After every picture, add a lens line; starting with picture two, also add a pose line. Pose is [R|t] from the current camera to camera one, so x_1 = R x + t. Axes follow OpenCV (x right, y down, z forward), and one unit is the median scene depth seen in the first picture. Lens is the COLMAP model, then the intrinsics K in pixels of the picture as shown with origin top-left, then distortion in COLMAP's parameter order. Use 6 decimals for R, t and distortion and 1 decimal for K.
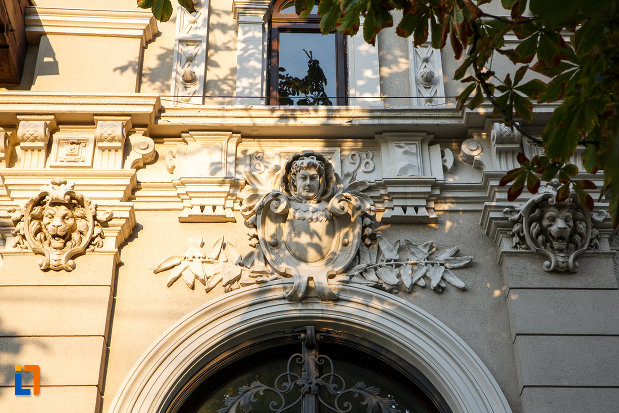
lens RADIAL K [[1100.7, 0, 309.3], [0, 1100.7, 206.8], [0, 0, 1]] dist [0.164726, 0.000000]
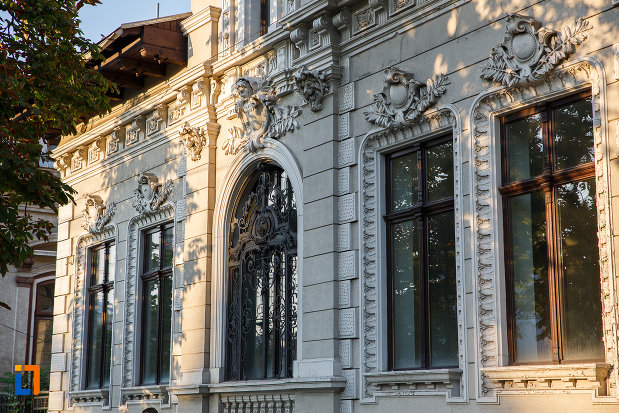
lens RADIAL K [[1140.9, 0, 310.7], [0, 1140.9, 206.1], [0, 0, 1]] dist [0.193975, 0.000000]
pose [[0.533731, -0.148589, -0.832498, 1.865733], [0.497945, 0.850905, 0.167368, -0.141997], [0.683507, -0.503868, 0.528143, -0.171490]]
